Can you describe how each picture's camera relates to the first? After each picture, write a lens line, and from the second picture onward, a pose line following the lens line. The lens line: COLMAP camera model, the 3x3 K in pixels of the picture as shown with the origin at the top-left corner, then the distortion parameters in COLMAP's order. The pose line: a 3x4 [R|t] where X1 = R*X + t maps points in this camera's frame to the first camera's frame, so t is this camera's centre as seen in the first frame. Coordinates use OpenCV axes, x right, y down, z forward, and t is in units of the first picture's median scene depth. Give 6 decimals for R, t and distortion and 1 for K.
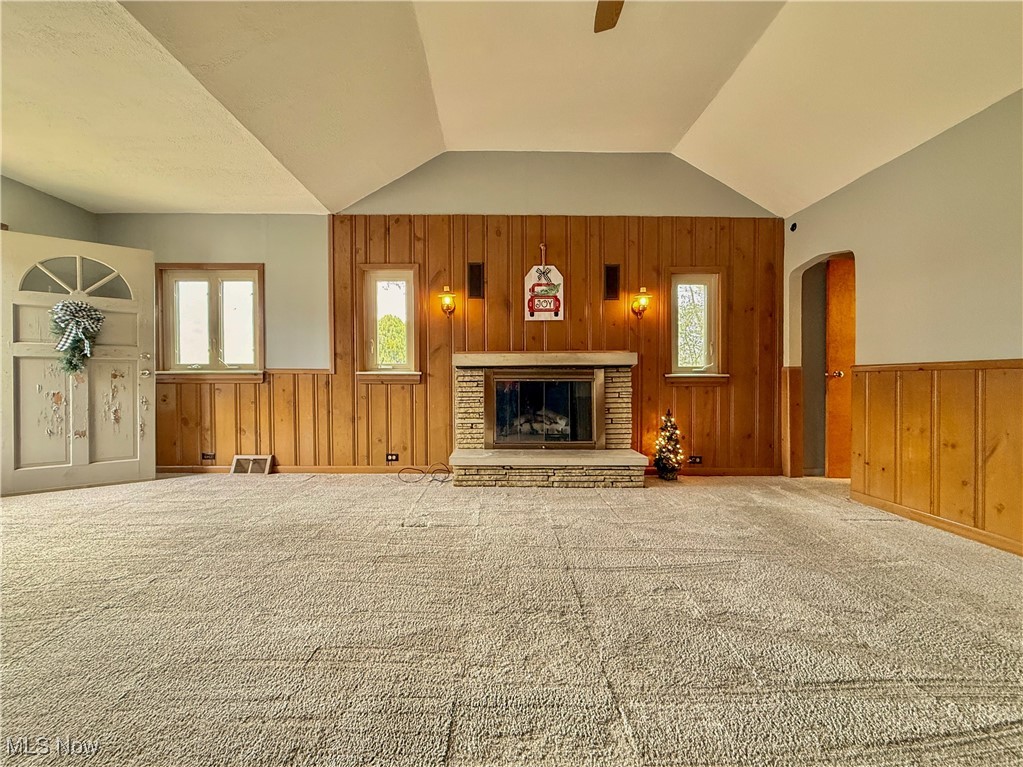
lens RADIAL K [[410.2, 0, 511.5], [0, 410.2, 383.5], [0, 0, 1]] dist [0.000885, 0.000093]
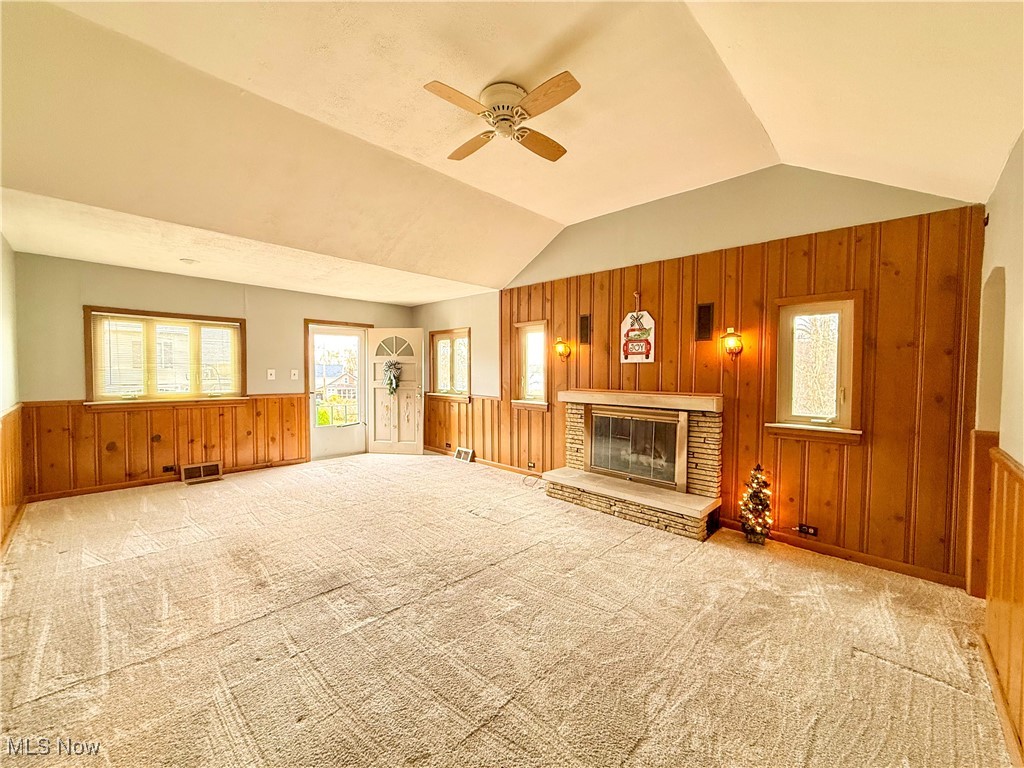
lens RADIAL K [[409.1, 0, 512.0], [0, 409.1, 384.0], [0, 0, 1]] dist [-0.000216, 0.000005]
pose [[0.713937, 0.031668, -0.699493, 0.602751], [-0.017337, 0.999470, 0.027554, -0.121830], [0.699995, -0.007545, 0.714108, -0.001337]]
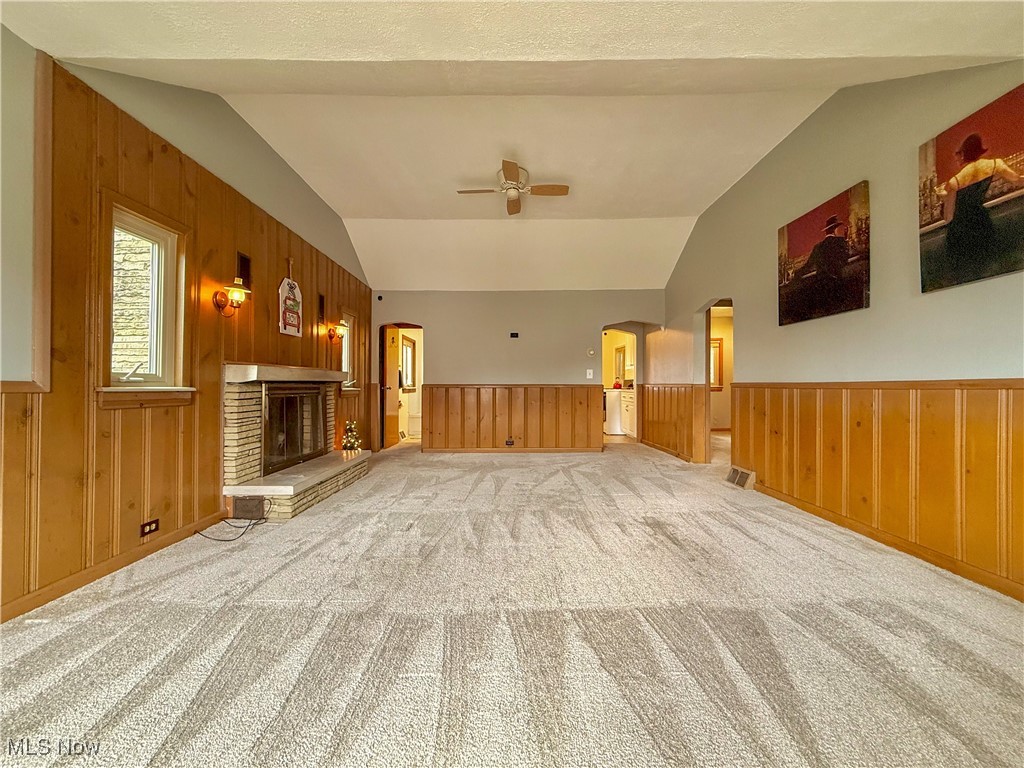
lens RADIAL K [[410.6, 0, 512.0], [0, 410.6, 384.0], [0, 0, 1]] dist [0.000885, 0.000093]
pose [[0.009813, 0.007129, 0.999926, -0.909310], [0.017662, 0.999817, -0.007302, -0.019067], [-0.999796, 0.017732, 0.009686, 0.459705]]
